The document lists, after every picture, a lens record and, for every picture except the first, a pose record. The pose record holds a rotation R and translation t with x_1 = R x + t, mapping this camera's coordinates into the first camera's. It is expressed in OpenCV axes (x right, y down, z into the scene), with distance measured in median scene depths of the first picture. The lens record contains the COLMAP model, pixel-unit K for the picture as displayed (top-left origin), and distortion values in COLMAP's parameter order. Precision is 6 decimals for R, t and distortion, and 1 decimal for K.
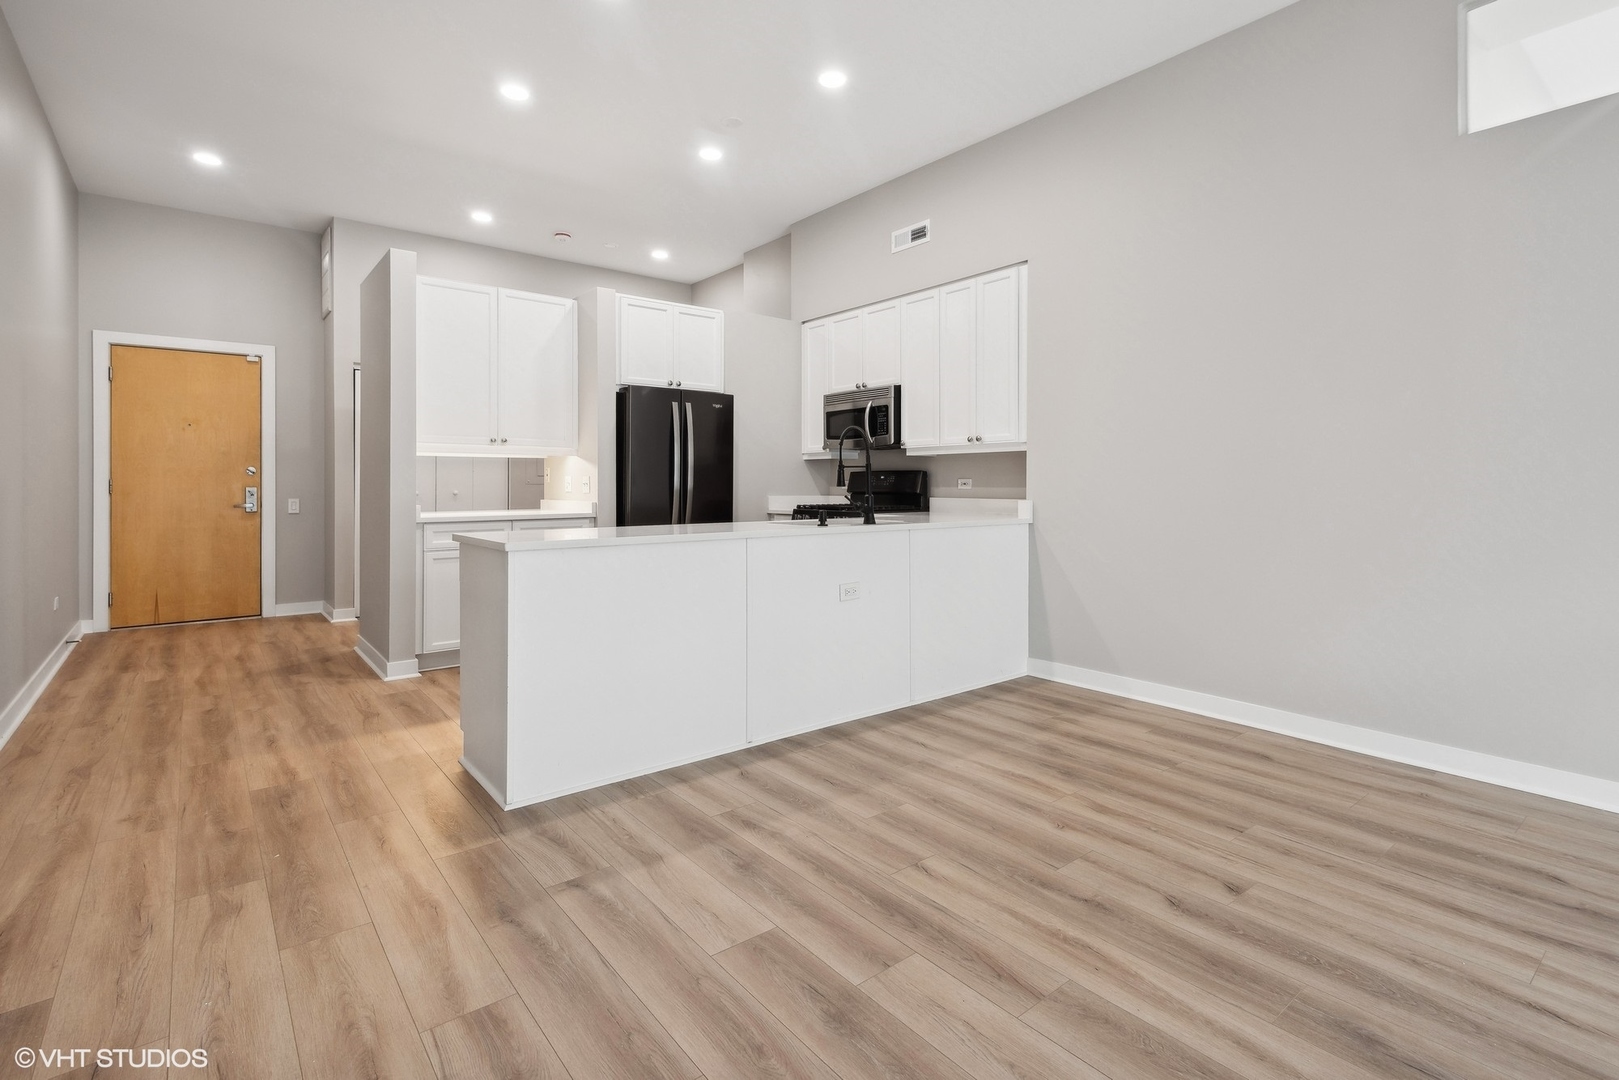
lens RADIAL K [[759.3, 0, 804.5], [0, 759.3, 493.3], [0, 0, 1]] dist [0.004860, 0.000499]
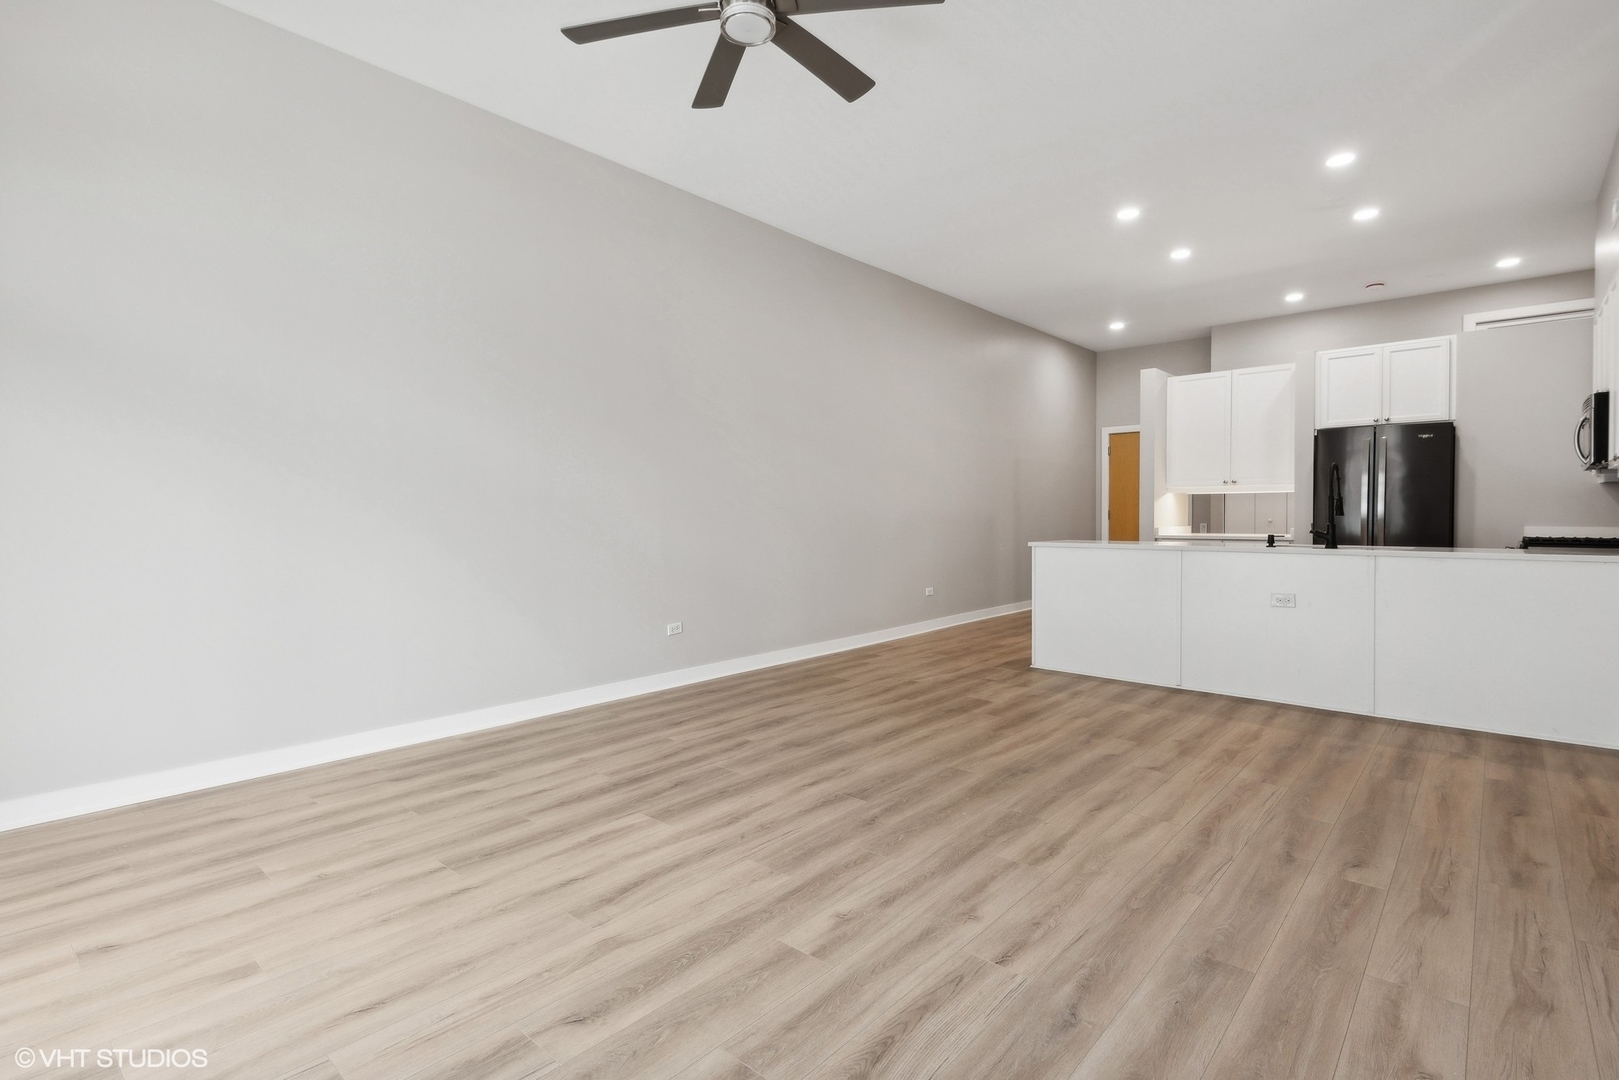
lens RADIAL K [[768.7, 0, 808.3], [0, 768.7, 528.7], [0, 0, 1]] dist [0.000046, -0.000384]
pose [[0.174914, 0.017196, -0.984434, 0.829779], [-0.002966, 0.999852, 0.016938, -0.005235], [0.984579, -0.000043, 0.174939, -0.000238]]
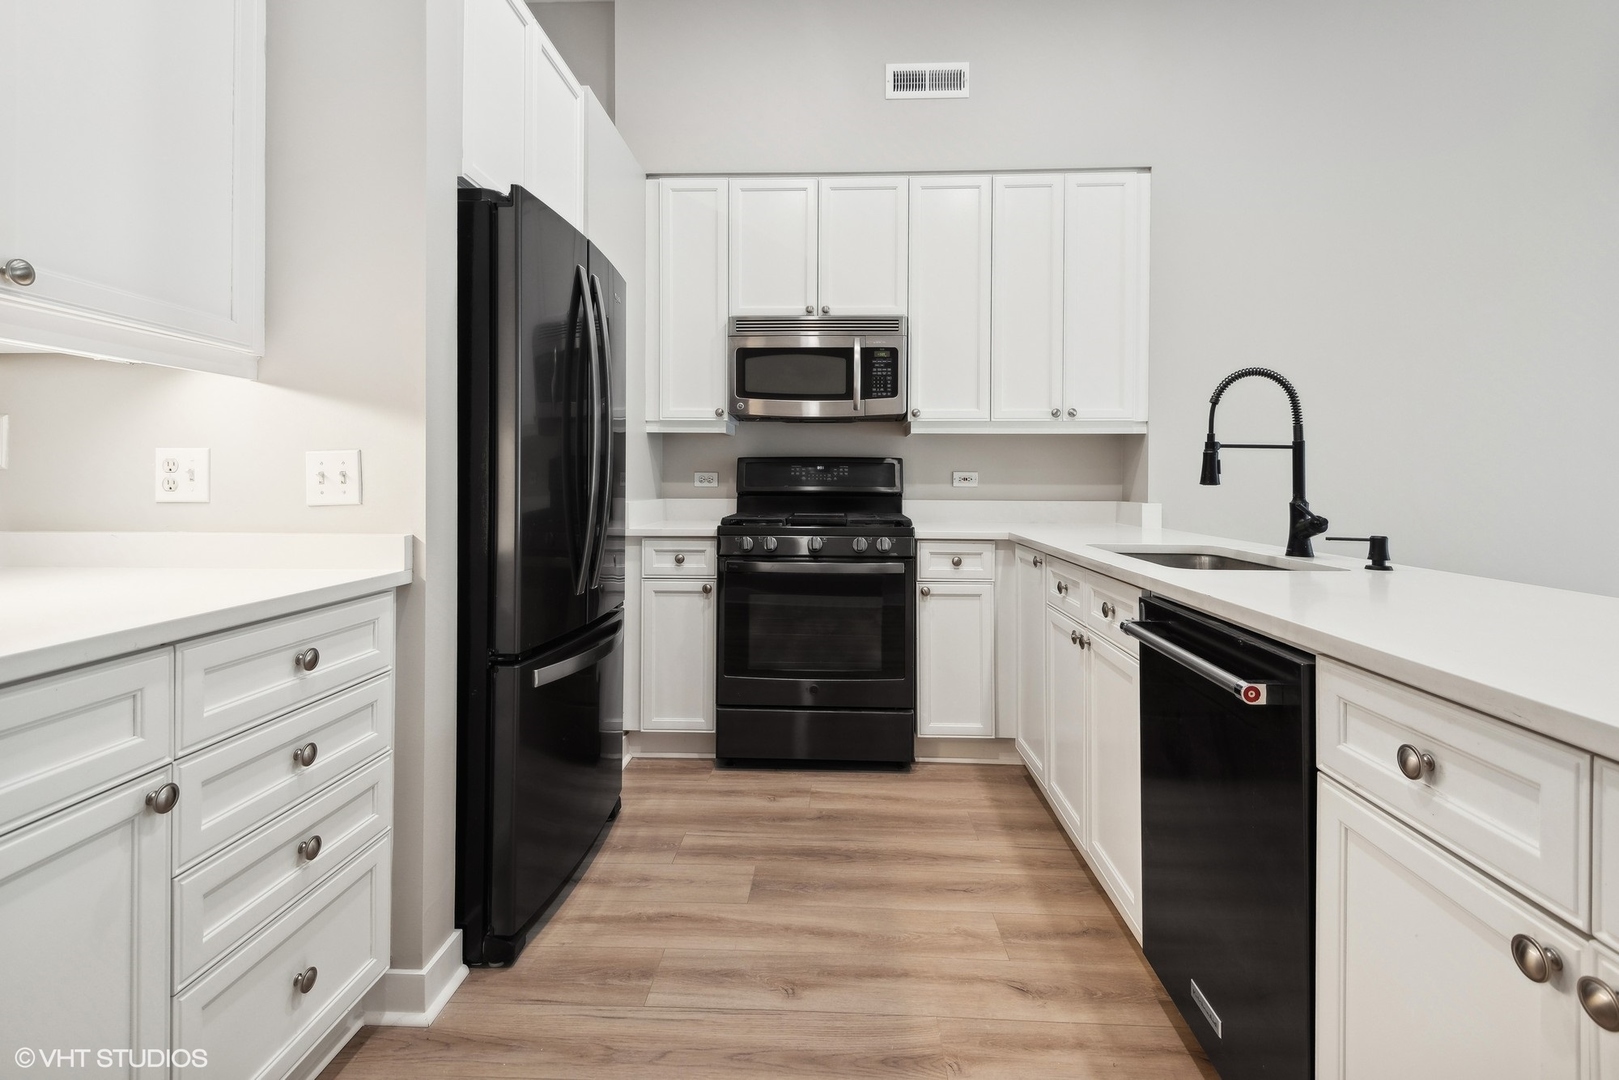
lens RADIAL K [[861.0, 0, 809.1], [0, 861.0, 498.4], [0, 0, 1]] dist [-0.000015, -0.000401]
pose [[0.656320, -0.011698, 0.754392, -0.456427], [0.004418, 0.999922, 0.011662, -0.004903], [-0.754470, -0.004321, 0.656320, 0.605406]]
